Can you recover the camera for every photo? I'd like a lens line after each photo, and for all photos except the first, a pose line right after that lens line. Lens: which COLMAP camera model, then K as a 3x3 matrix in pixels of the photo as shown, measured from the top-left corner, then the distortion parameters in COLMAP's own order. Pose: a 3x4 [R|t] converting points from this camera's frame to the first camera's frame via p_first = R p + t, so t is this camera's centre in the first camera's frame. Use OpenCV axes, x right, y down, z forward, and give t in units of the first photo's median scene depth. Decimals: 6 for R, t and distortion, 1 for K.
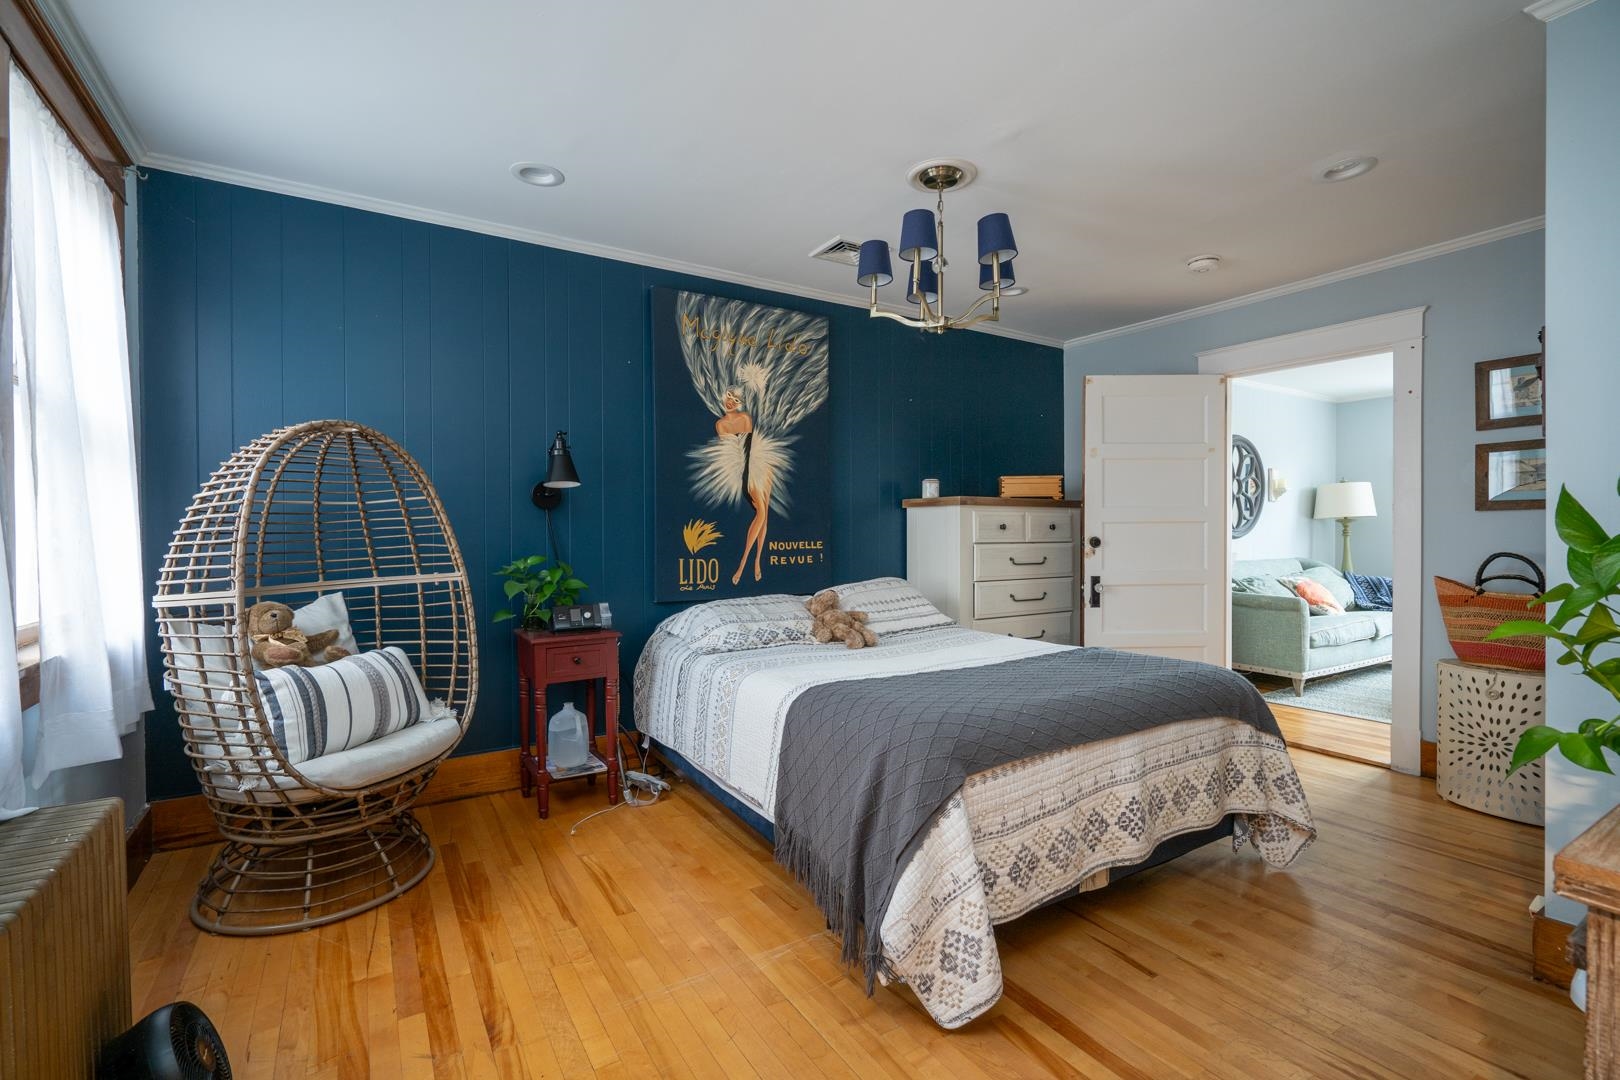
lens RADIAL K [[734.3, 0, 812.8], [0, 734.3, 545.2], [0, 0, 1]] dist [-0.001935, -0.000051]
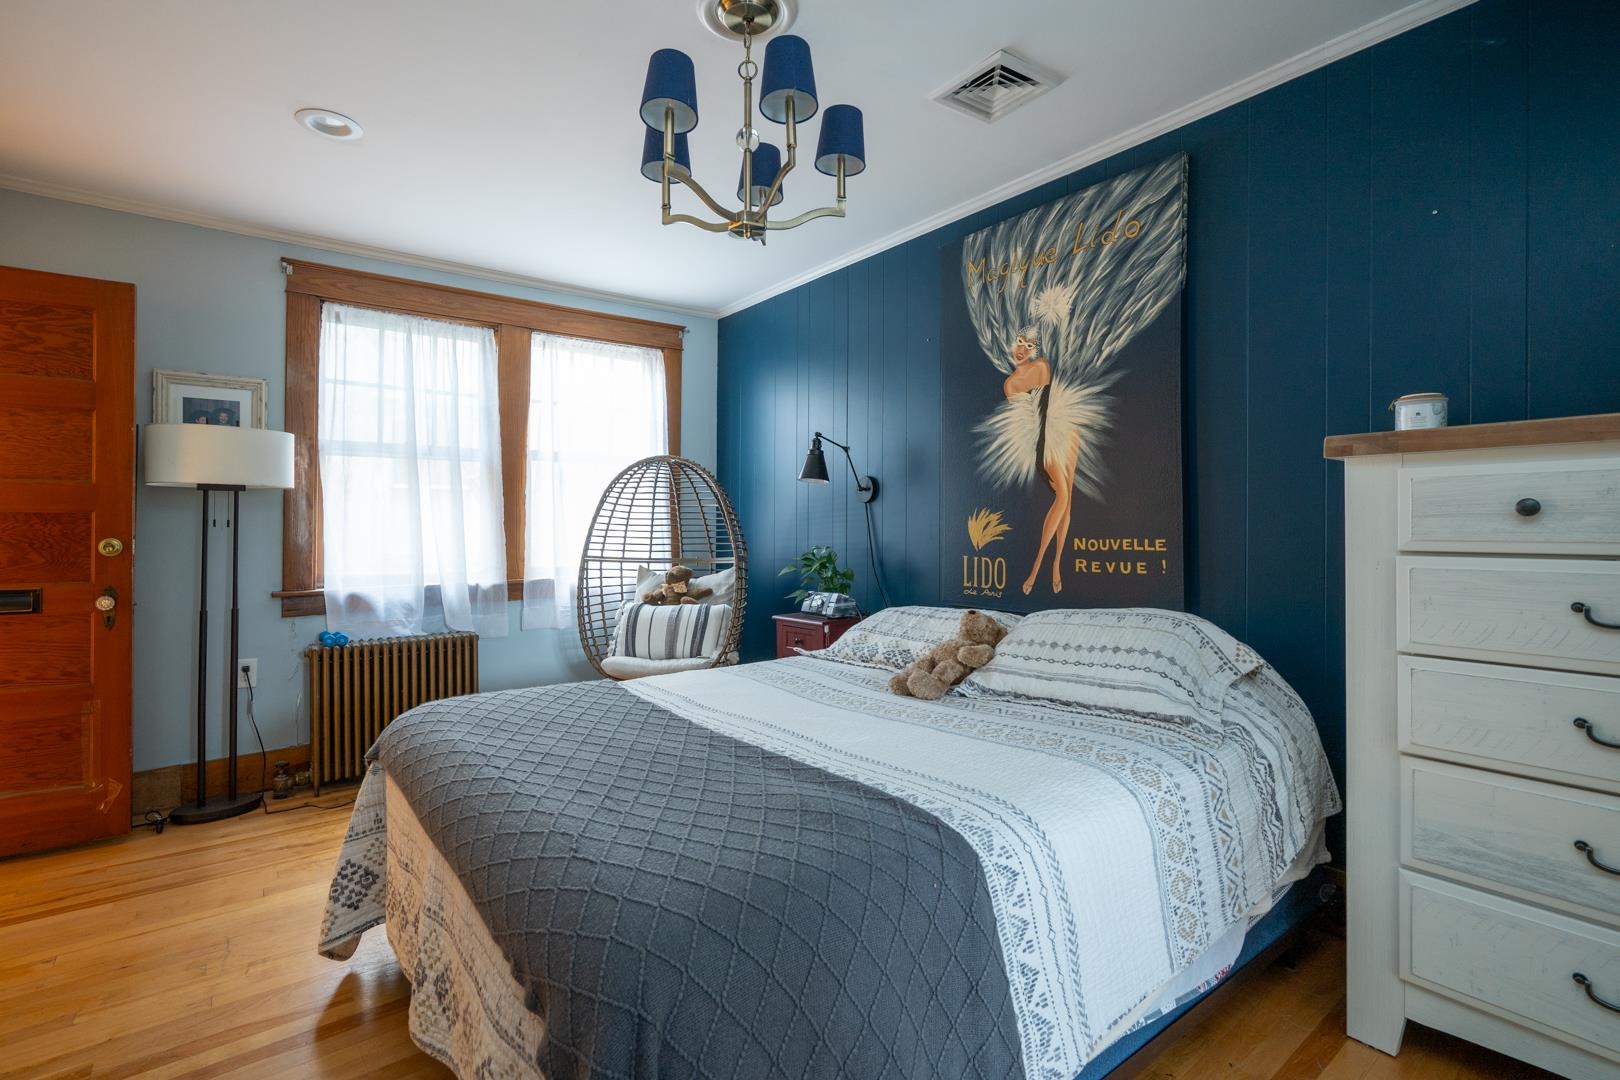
lens RADIAL K [[734.3, 0, 811.5], [0, 734.3, 528.8], [0, 0, 1]] dist [-0.001935, -0.000051]
pose [[0.110736, 0.005260, -0.993836, 0.598653], [-0.019137, 0.999812, 0.003159, -0.010585], [0.993666, 0.018669, 0.110816, 0.692680]]
